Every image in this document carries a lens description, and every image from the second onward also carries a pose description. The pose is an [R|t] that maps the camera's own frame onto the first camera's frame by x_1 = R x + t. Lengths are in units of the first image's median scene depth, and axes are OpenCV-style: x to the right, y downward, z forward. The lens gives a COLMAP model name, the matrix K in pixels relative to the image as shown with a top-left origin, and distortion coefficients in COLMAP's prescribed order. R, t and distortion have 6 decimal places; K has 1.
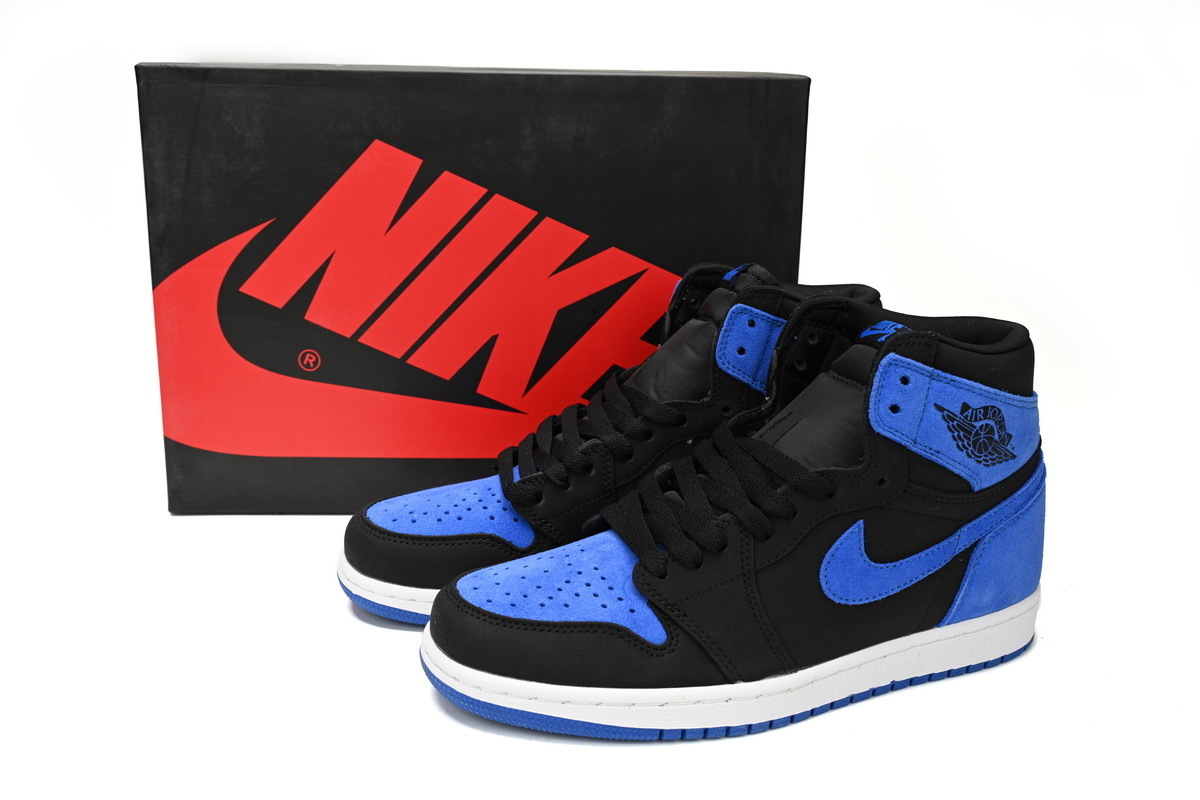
lens RADIAL K [[1230.0, 0, 601.8], [0, 1230.0, 401.0], [0, 0, 1]] dist [-0.003027, 0.000000]
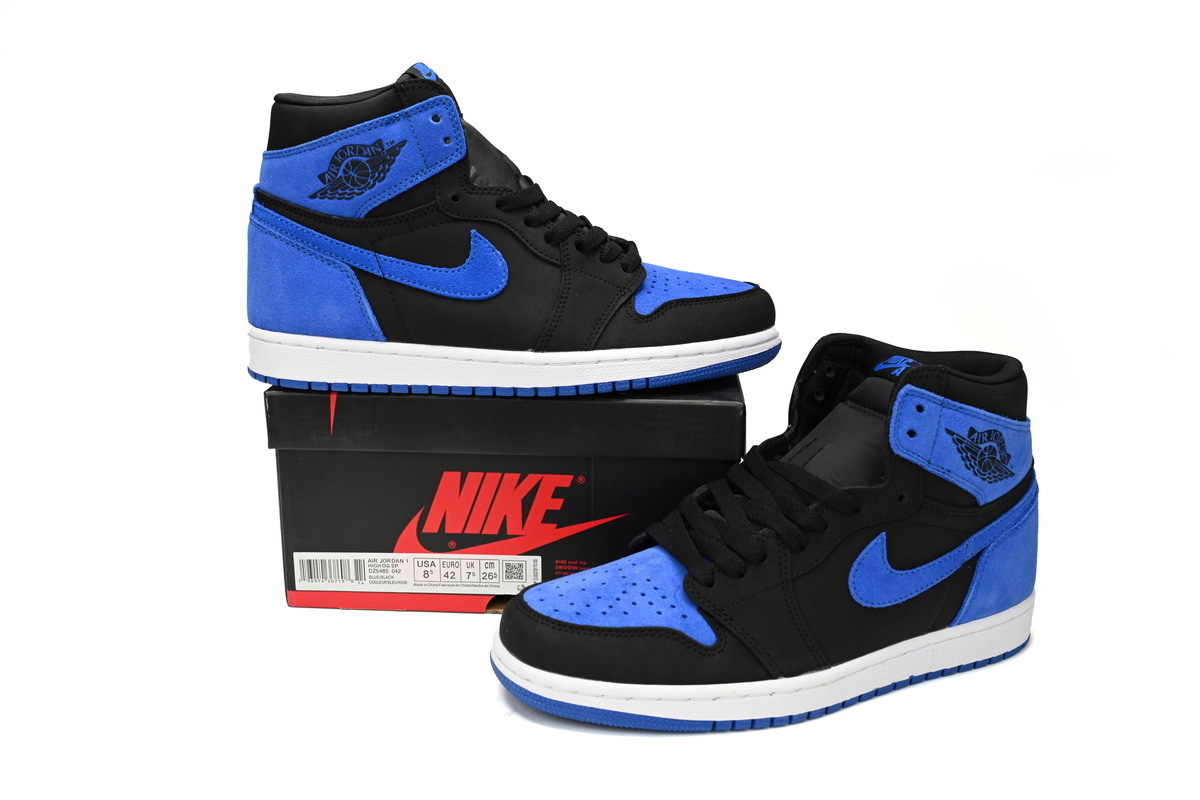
lens RADIAL K [[1238.8, 0, 599.1], [0, 1238.8, 397.5], [0, 0, 1]] dist [0.001460, 0.000000]
pose [[0.998960, -0.012741, 0.043787, -0.099044], [0.014005, 0.999490, -0.028682, 0.001899], [-0.043399, 0.029266, 0.998629, -0.131956]]
